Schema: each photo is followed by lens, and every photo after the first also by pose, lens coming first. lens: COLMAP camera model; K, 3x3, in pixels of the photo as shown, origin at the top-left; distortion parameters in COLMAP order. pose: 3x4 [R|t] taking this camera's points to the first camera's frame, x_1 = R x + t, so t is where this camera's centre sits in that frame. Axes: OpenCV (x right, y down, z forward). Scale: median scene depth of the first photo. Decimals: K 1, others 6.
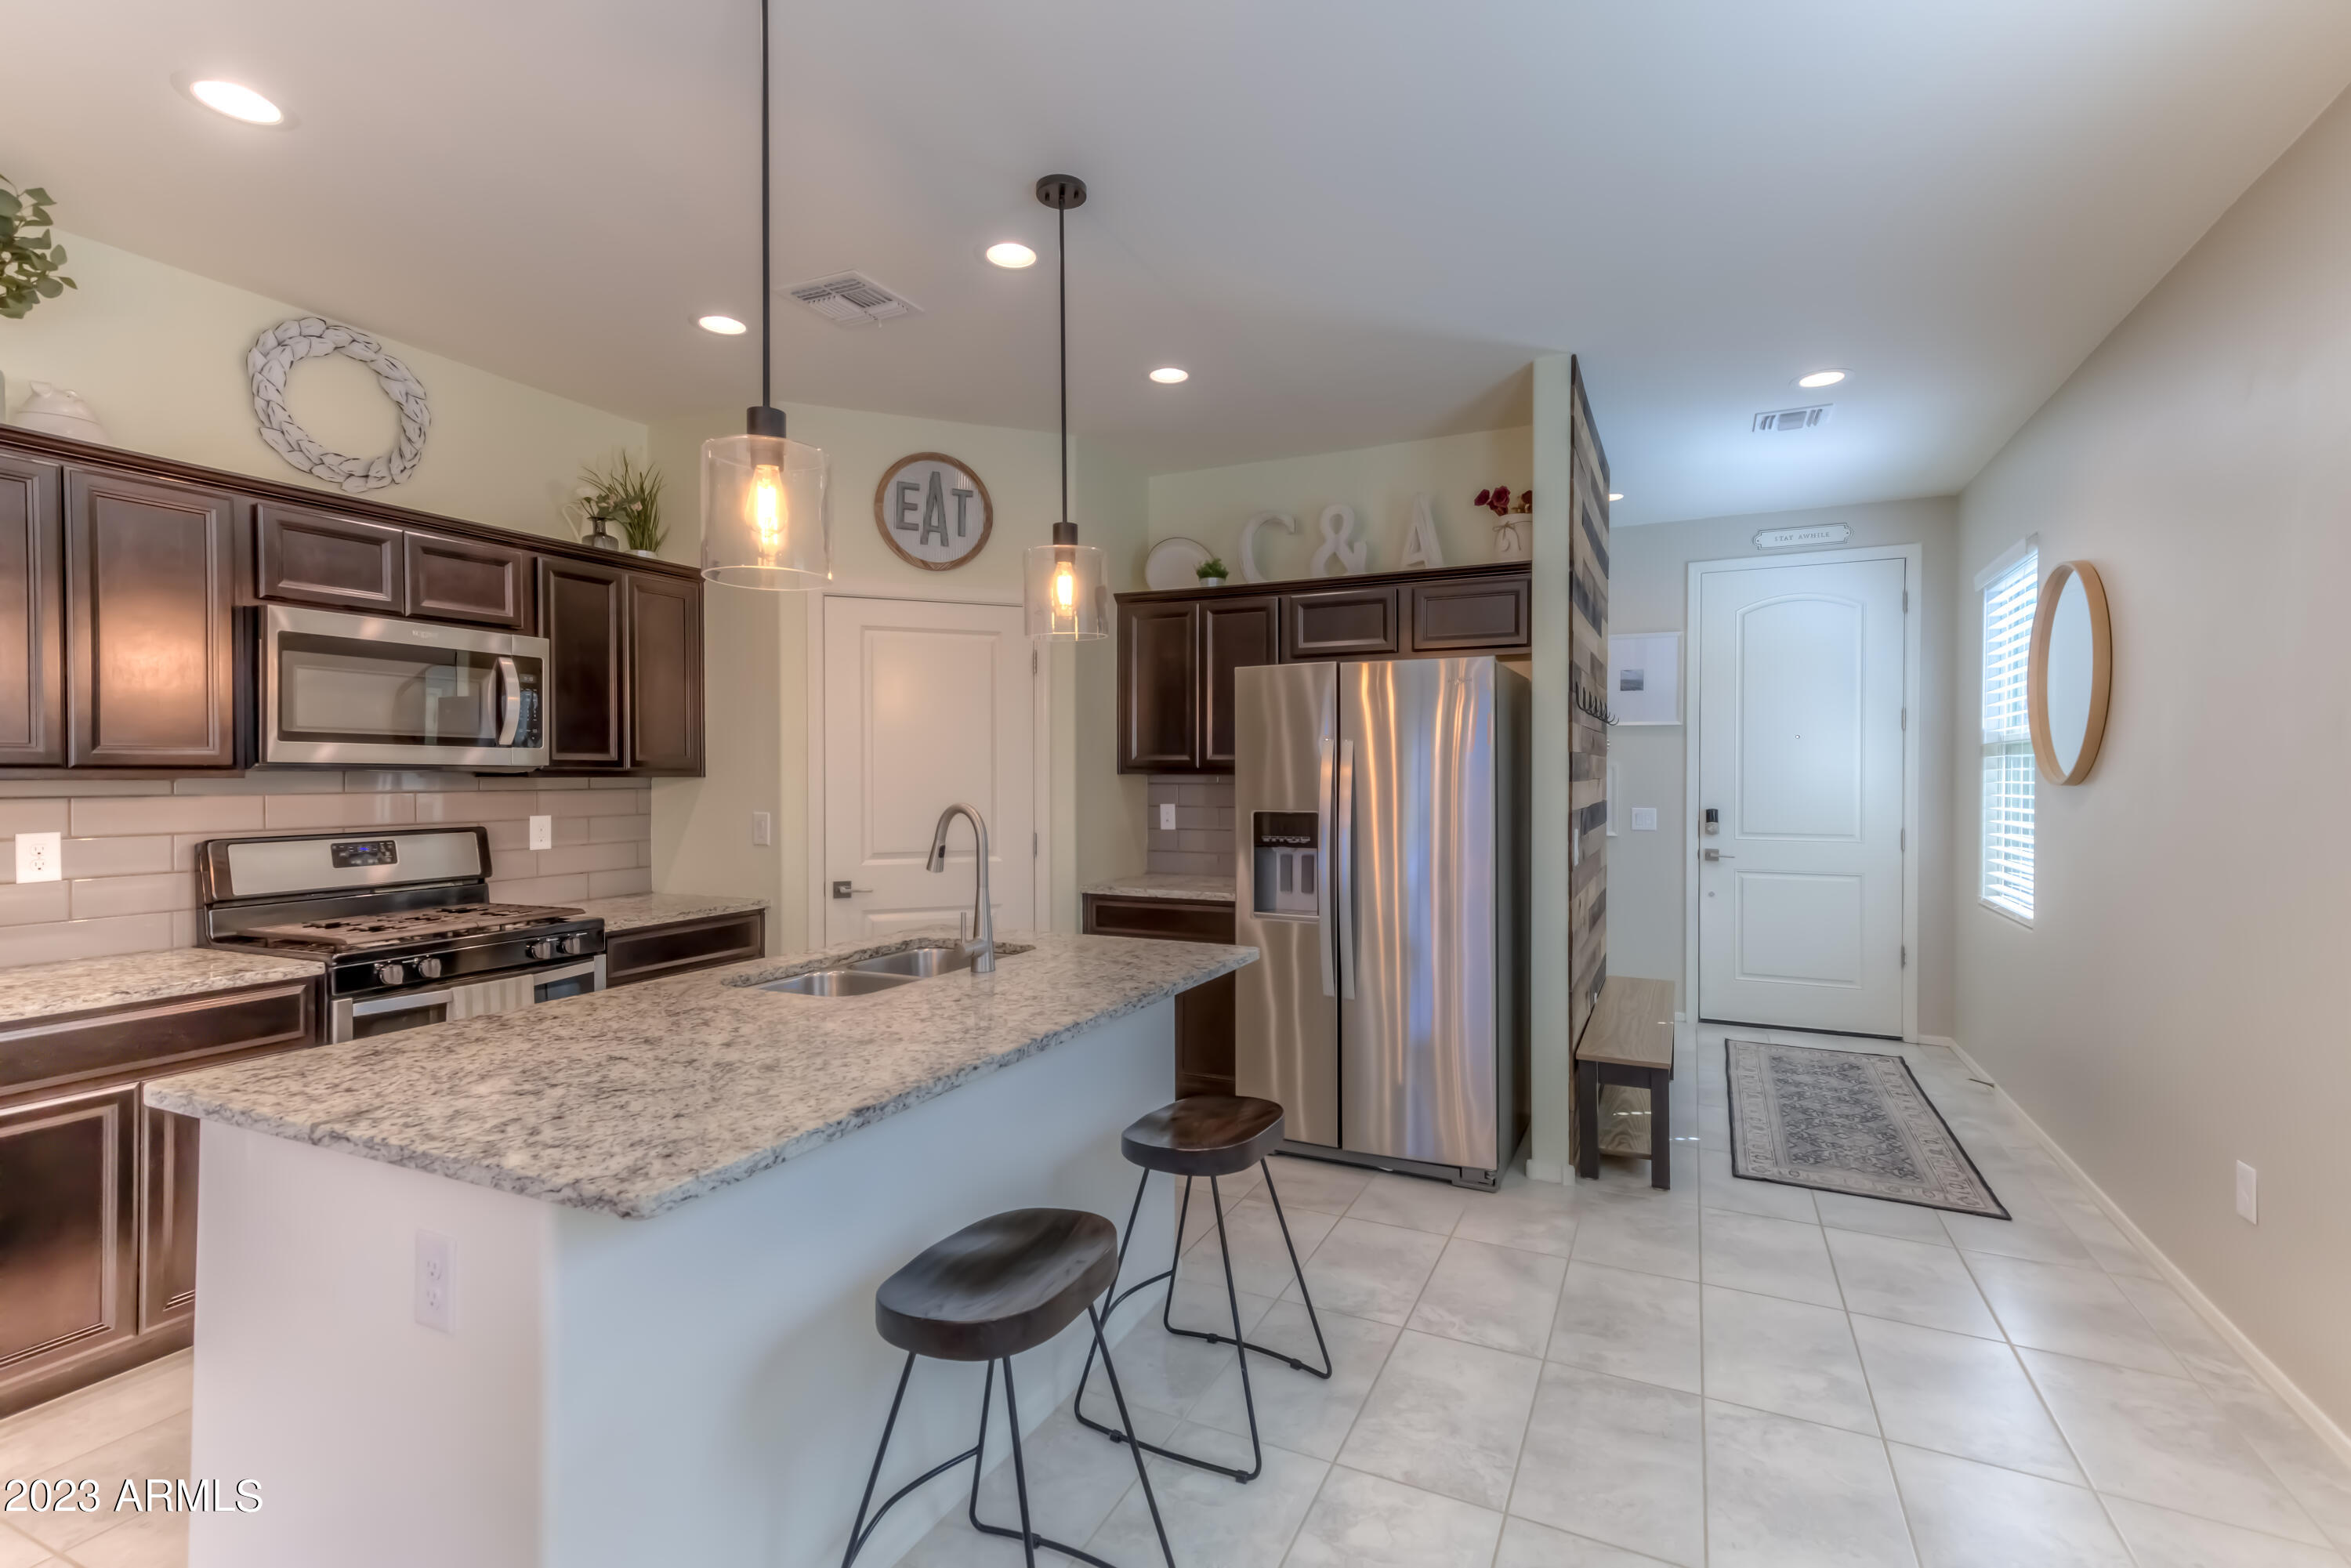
lens RADIAL K [[1084.7, 0, 1173.1], [0, 1084.7, 773.4], [0, 0, 1]] dist [0.030142, 0.000126]
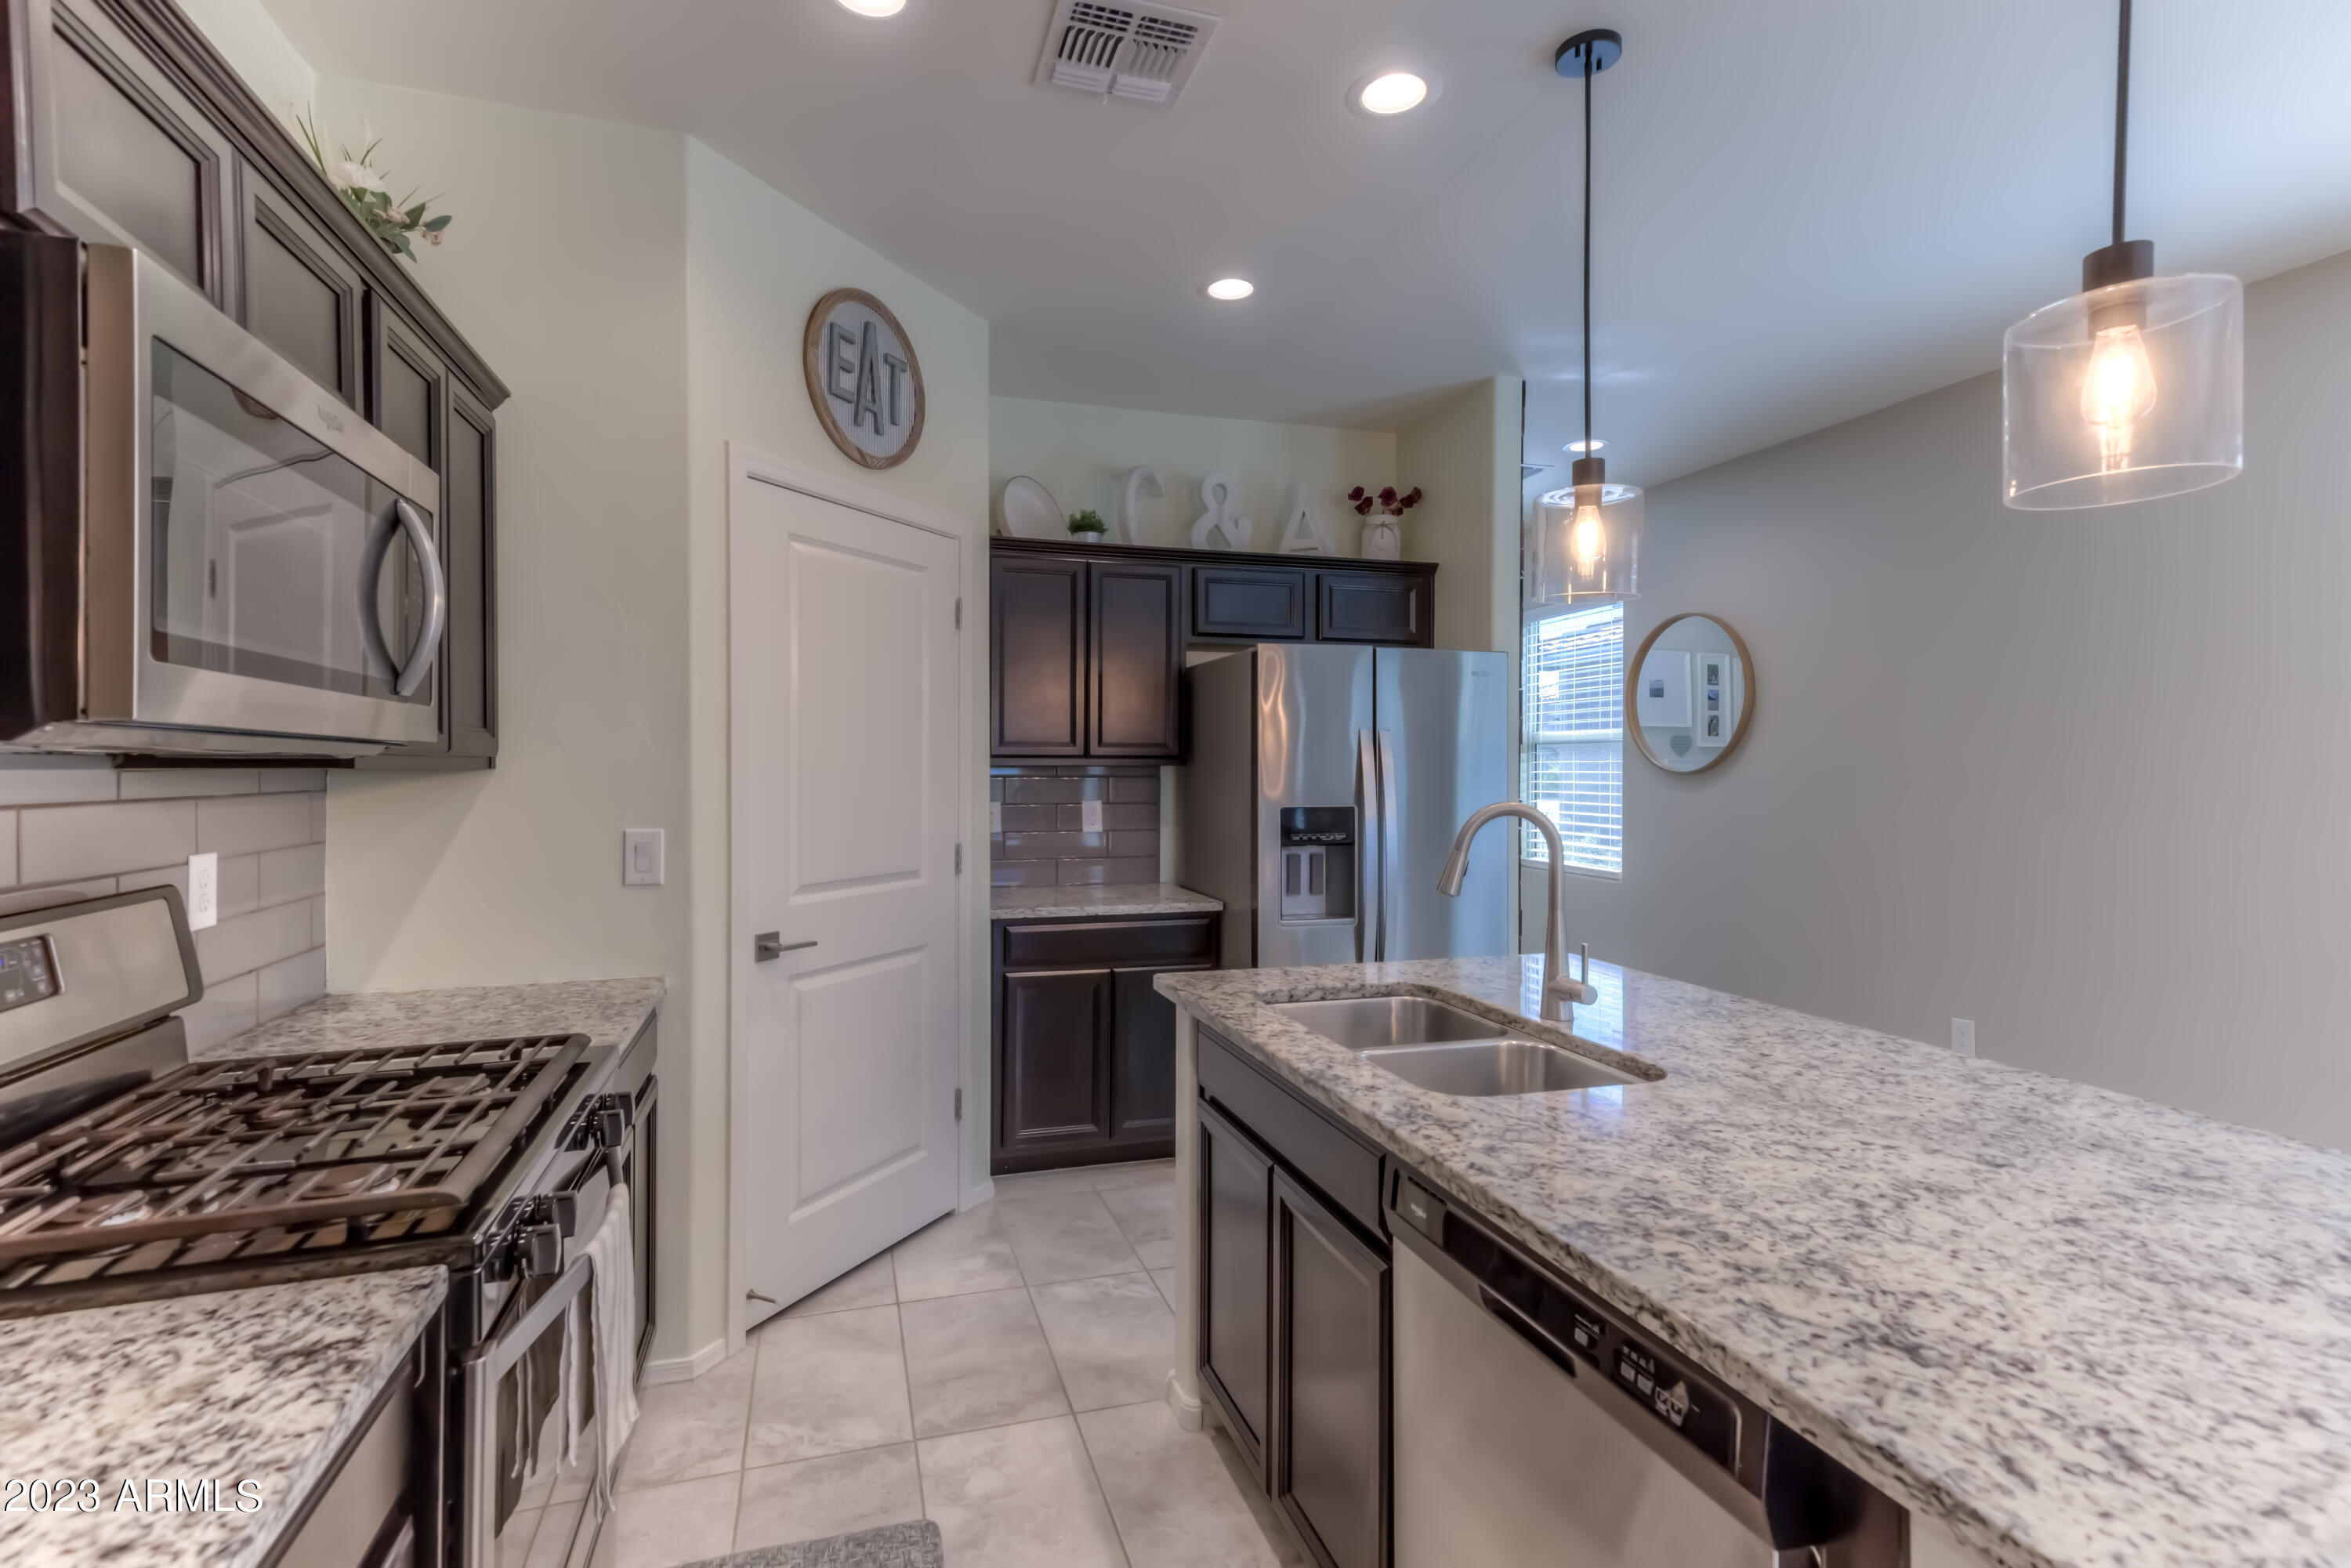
lens RADIAL K [[1120.8, 0, 1144.7], [0, 1120.8, 773.6], [0, 0, 1]] dist [0.024710, 0.000003]
pose [[0.743756, -0.002618, 0.668446, -0.579196], [0.001799, 0.999997, 0.001915, 0.005399], [-0.668449, -0.000221, 0.743758, 0.365514]]
